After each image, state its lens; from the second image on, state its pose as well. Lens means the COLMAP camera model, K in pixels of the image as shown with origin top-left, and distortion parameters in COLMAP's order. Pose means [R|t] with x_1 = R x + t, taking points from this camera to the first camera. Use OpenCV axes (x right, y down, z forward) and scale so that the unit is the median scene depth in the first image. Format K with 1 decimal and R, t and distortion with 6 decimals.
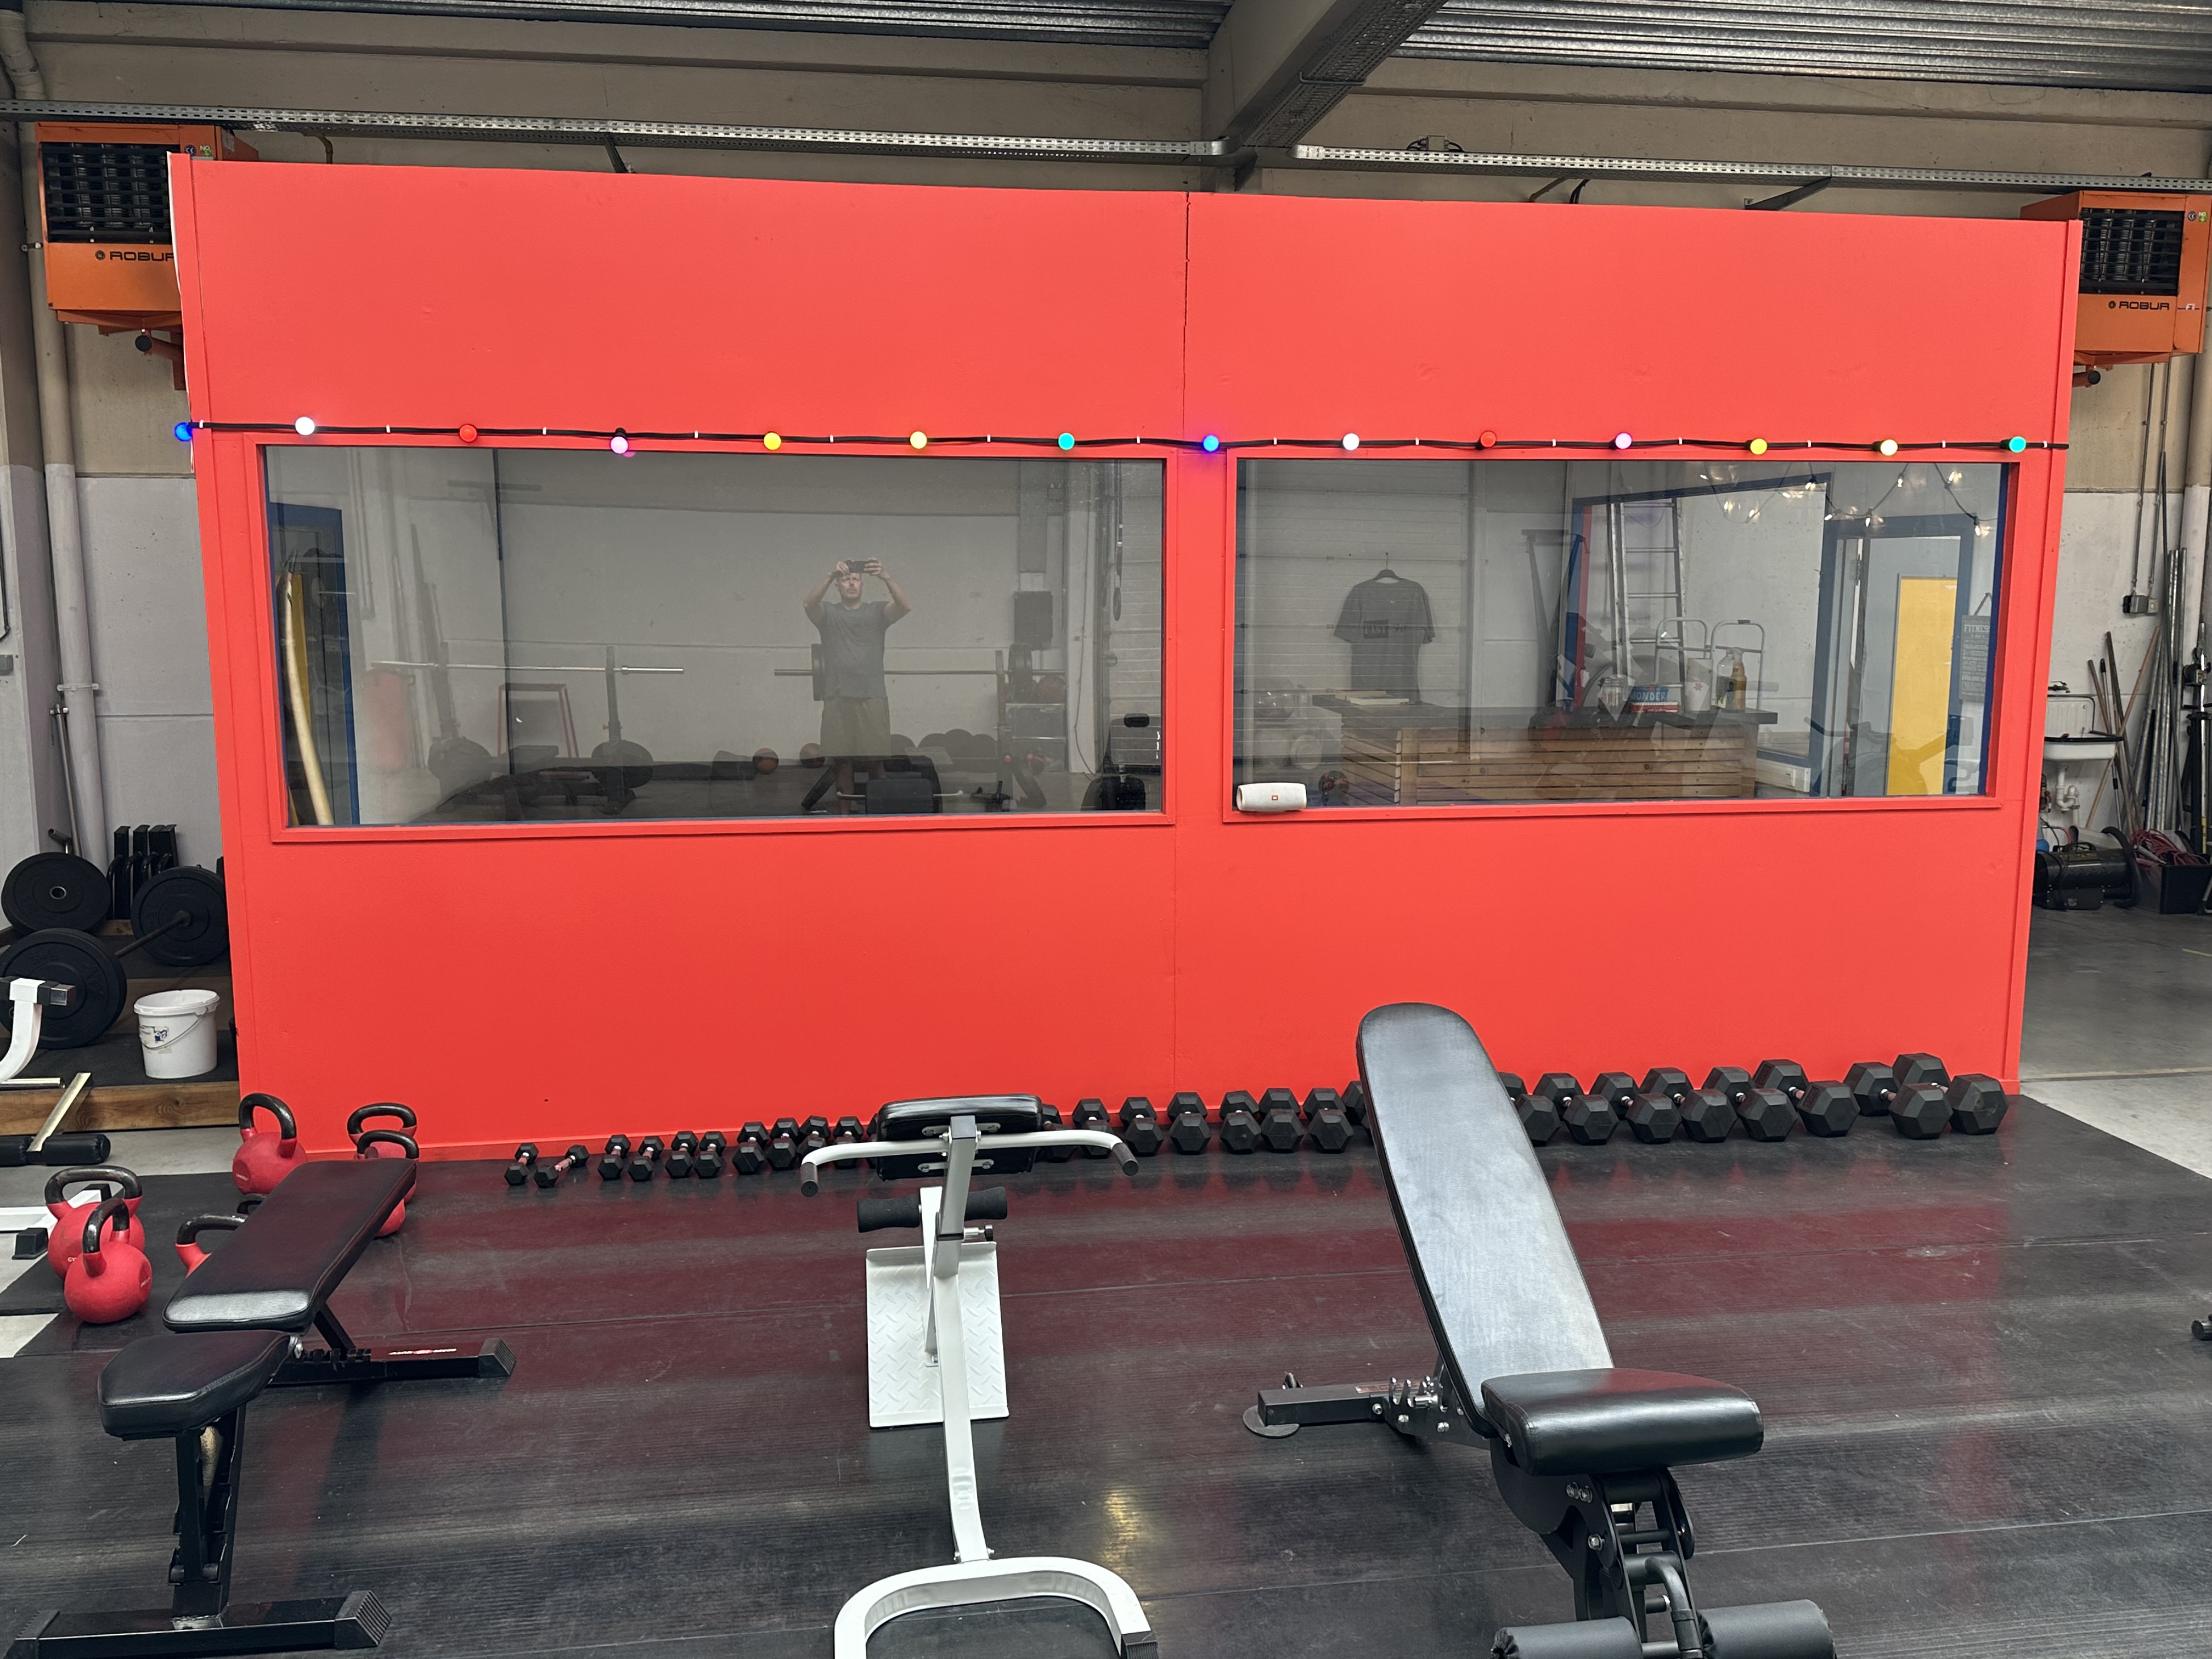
lens RADIAL K [[1845.2, 0, 1120.2], [0, 1845.2, 824.4], [0, 0, 1]] dist [0.027251, -0.032680]
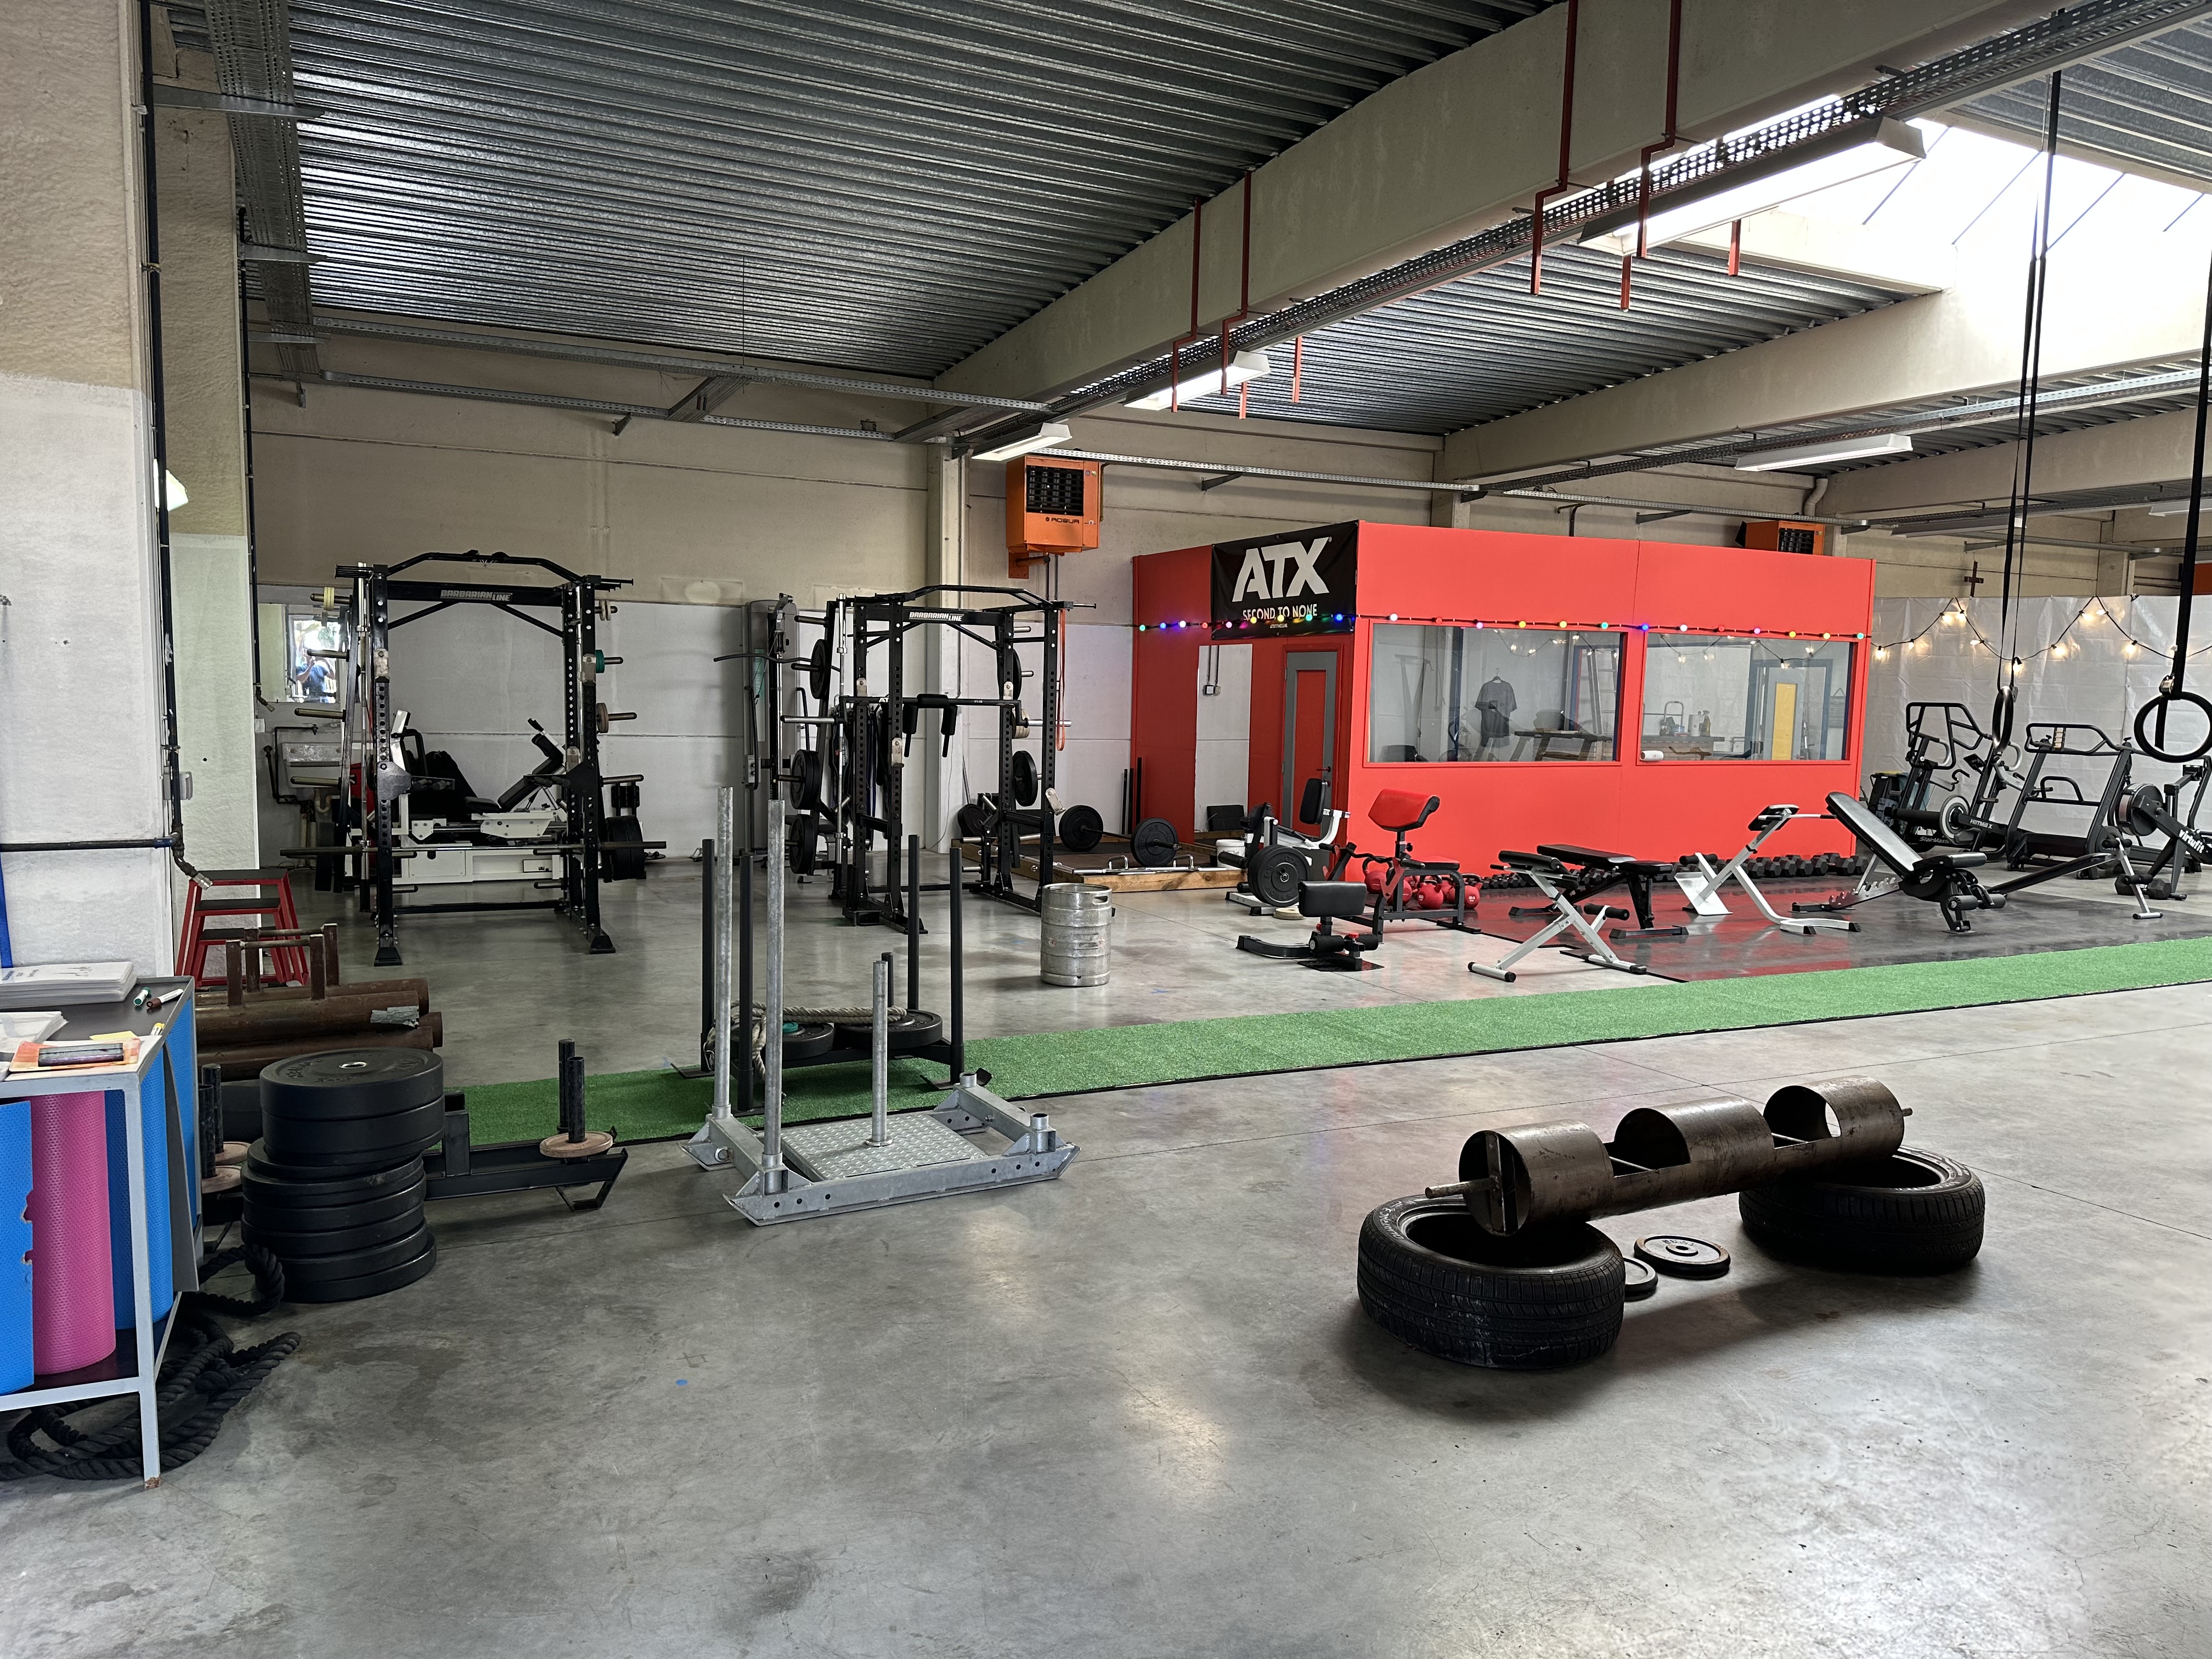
lens RADIAL K [[1535.9, 0, 1099.1], [0, 1535.9, 826.4], [0, 0, 1]] dist [0.026154, -0.038563]
pose [[0.953840, -0.005710, 0.300262, -0.967722], [0.019279, 0.998921, -0.042249, 0.118800], [-0.299697, 0.046088, 0.952921, -0.647955]]
